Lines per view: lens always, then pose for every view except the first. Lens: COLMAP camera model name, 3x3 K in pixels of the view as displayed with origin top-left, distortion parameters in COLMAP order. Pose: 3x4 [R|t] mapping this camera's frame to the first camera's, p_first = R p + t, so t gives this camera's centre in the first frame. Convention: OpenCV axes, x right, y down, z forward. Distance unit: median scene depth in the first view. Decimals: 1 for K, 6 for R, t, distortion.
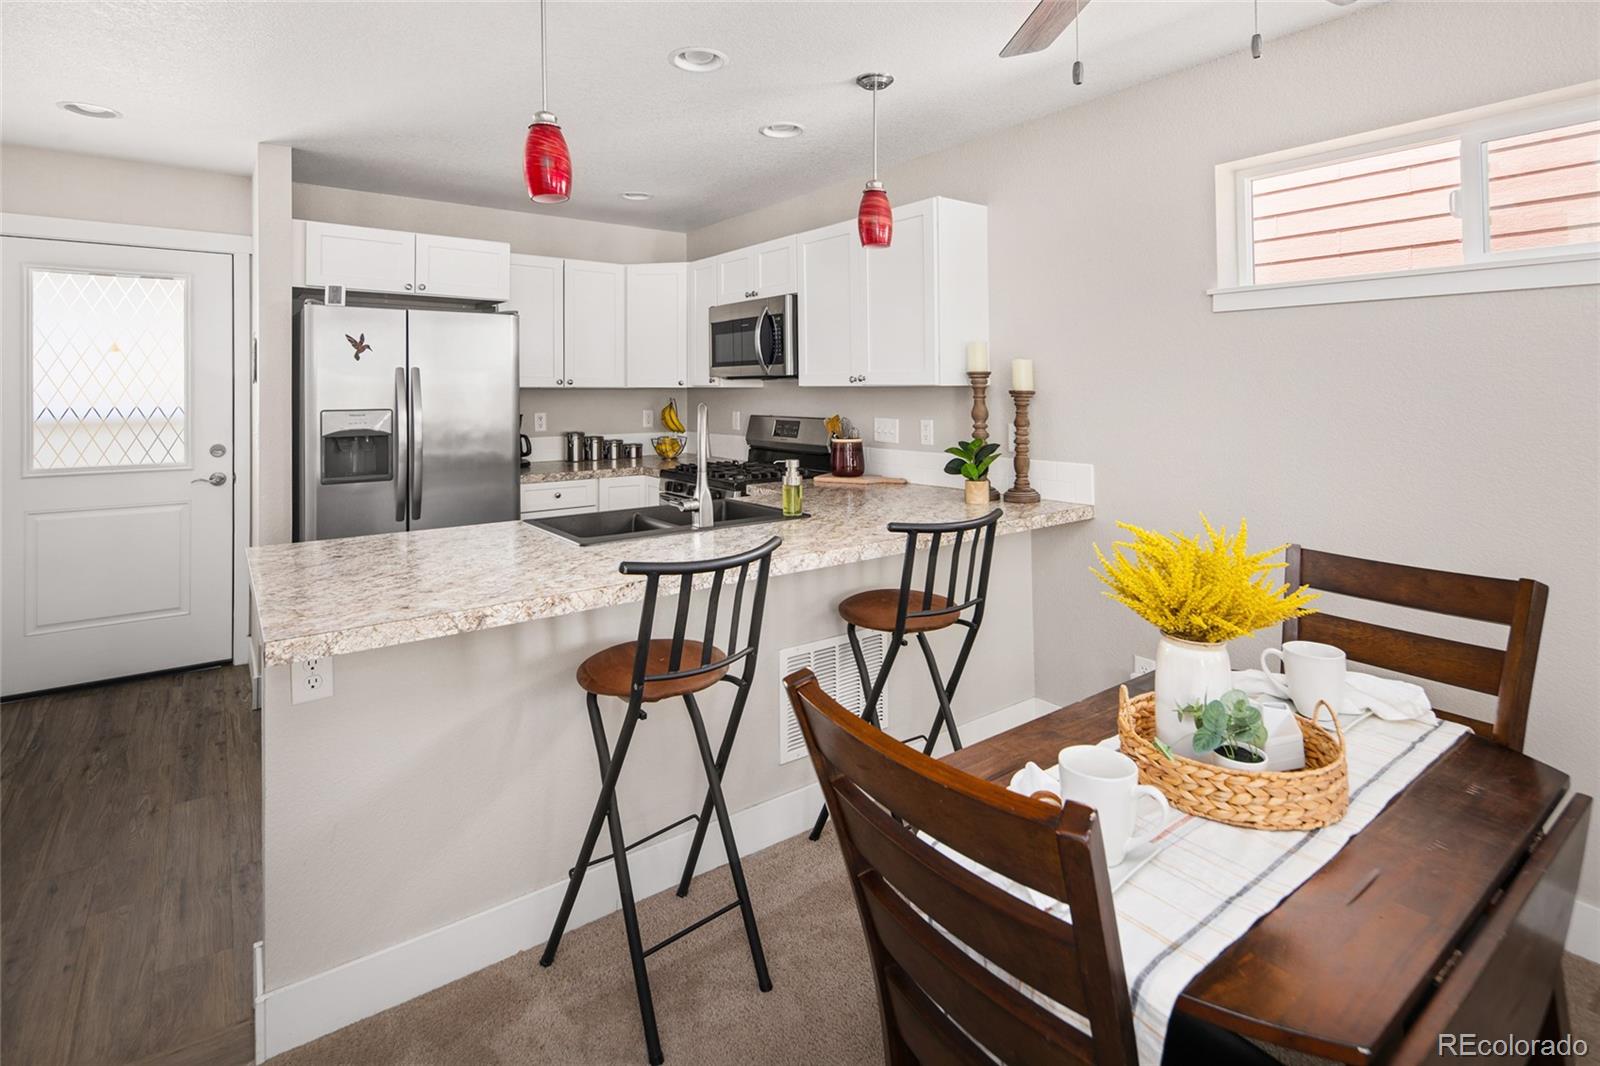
lens RADIAL K [[813.1, 0, 800.0], [0, 813.1, 533.0], [0, 0, 1]] dist [-0.000906, -0.000127]
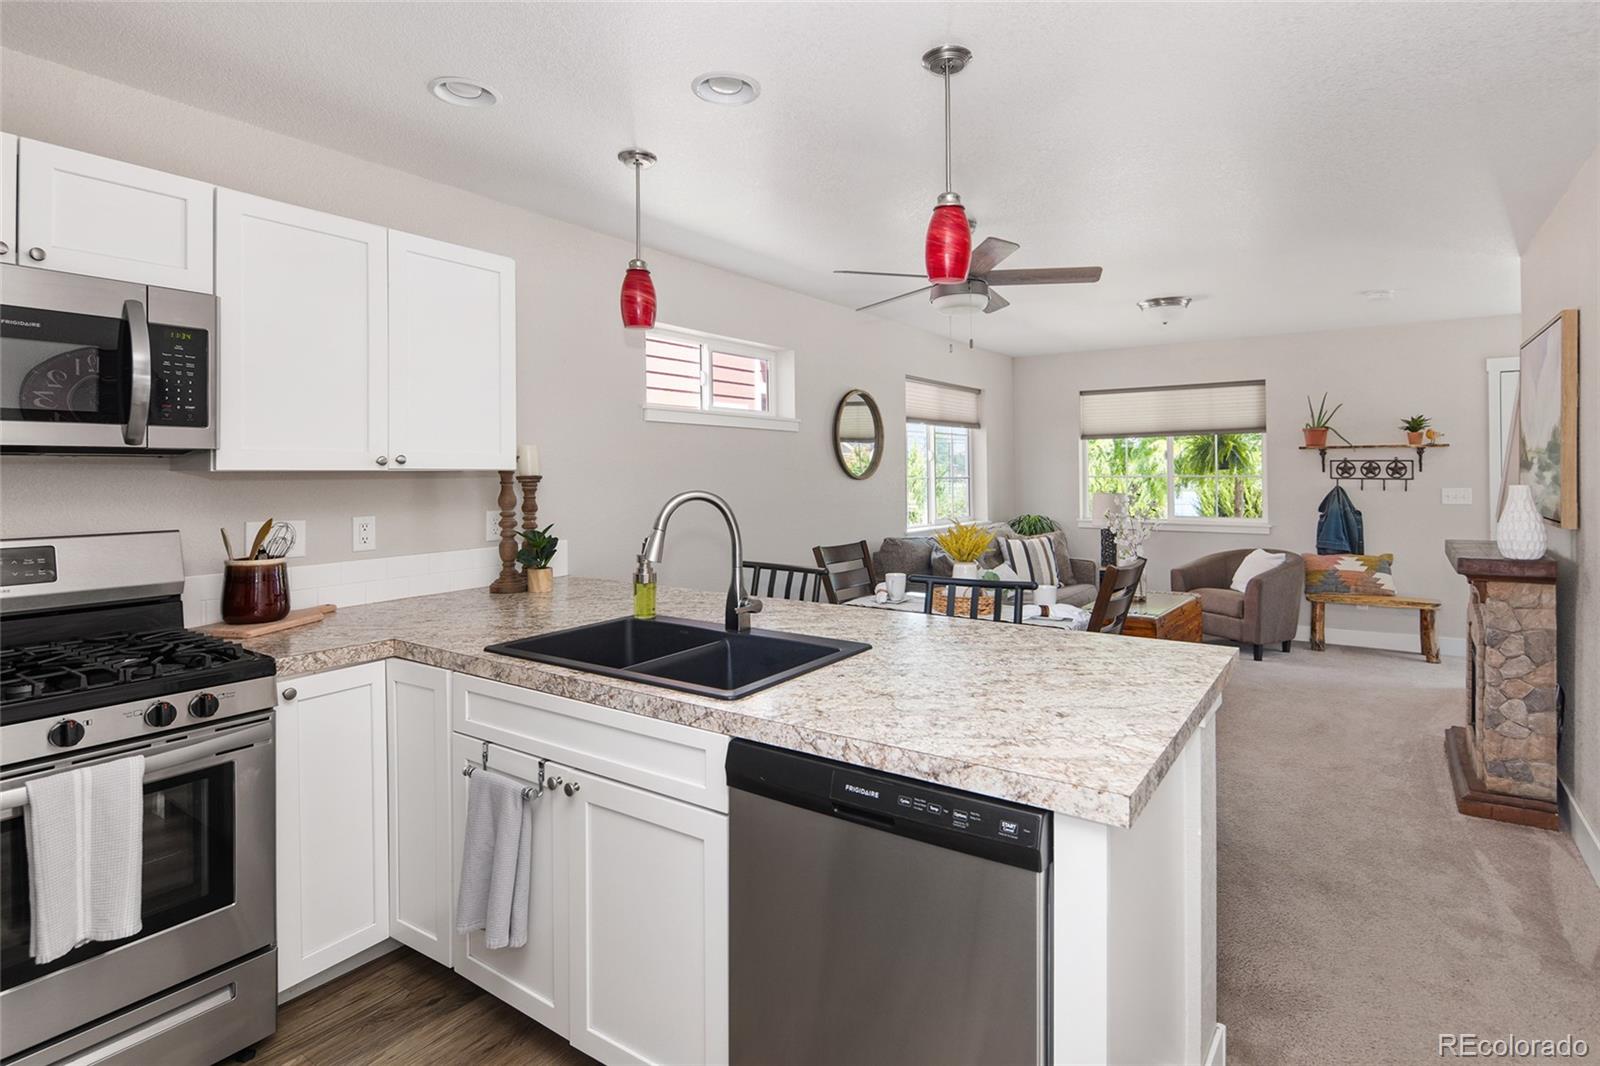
lens RADIAL K [[813.3, 0, 800.9], [0, 813.3, 472.4], [0, 0, 1]] dist [-0.000173, 0.000017]
pose [[-0.294814, -0.000188, 0.955555, -0.650322], [0.169156, 0.984196, 0.052383, -0.148644], [-0.940463, 0.177081, -0.290123, 0.831490]]
